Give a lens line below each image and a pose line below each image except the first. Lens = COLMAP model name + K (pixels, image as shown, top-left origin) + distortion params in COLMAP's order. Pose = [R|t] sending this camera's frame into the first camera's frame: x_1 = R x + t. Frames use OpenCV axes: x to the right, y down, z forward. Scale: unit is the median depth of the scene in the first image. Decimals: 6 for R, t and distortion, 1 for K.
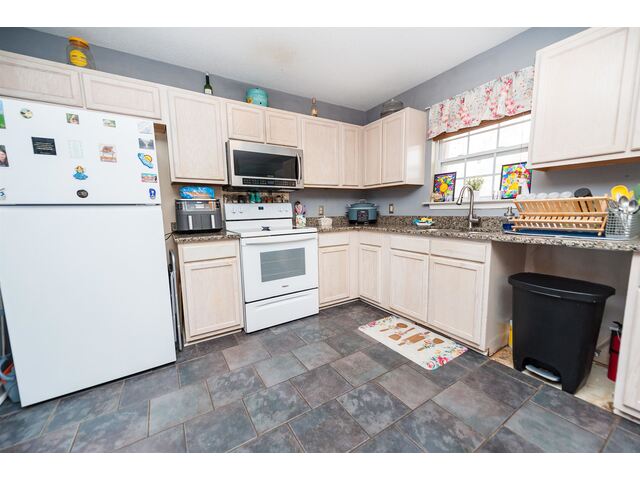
lens RADIAL K [[254.7, 0, 321.8], [0, 254.7, 241.9], [0, 0, 1]] dist [0.015877, -0.006487]
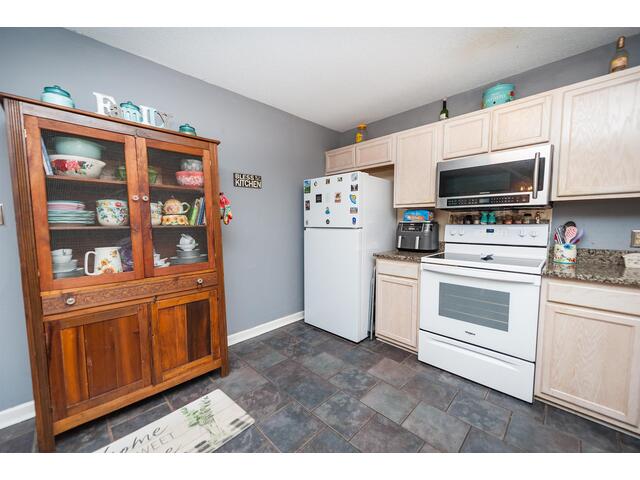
lens RADIAL K [[254.7, 0, 321.8], [0, 254.7, 241.9], [0, 0, 1]] dist [0.015877, -0.006487]
pose [[0.214755, 0.095567, -0.971981, 0.513658], [-0.120752, 0.990164, 0.070675, -0.107523], [0.969175, 0.102190, 0.224182, 0.365058]]
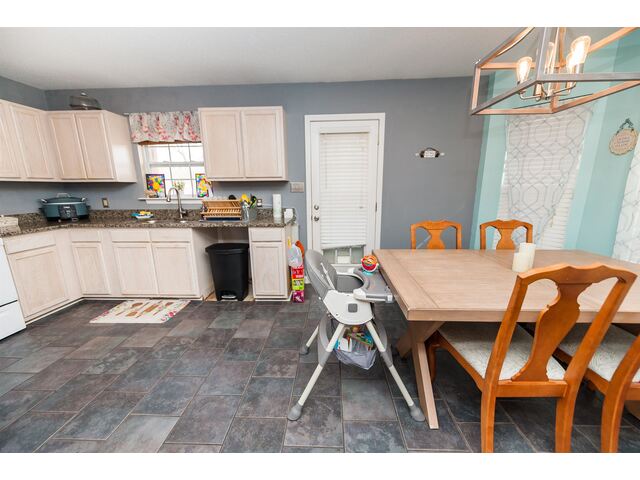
lens RADIAL K [[254.7, 0, 321.8], [0, 254.7, 241.9], [0, 0, 1]] dist [0.015877, -0.006487]
pose [[0.575879, -0.159082, 0.801908, -0.103327], [0.105668, 0.987141, 0.119944, -0.013208], [-0.810677, 0.015663, 0.585284, -0.403154]]
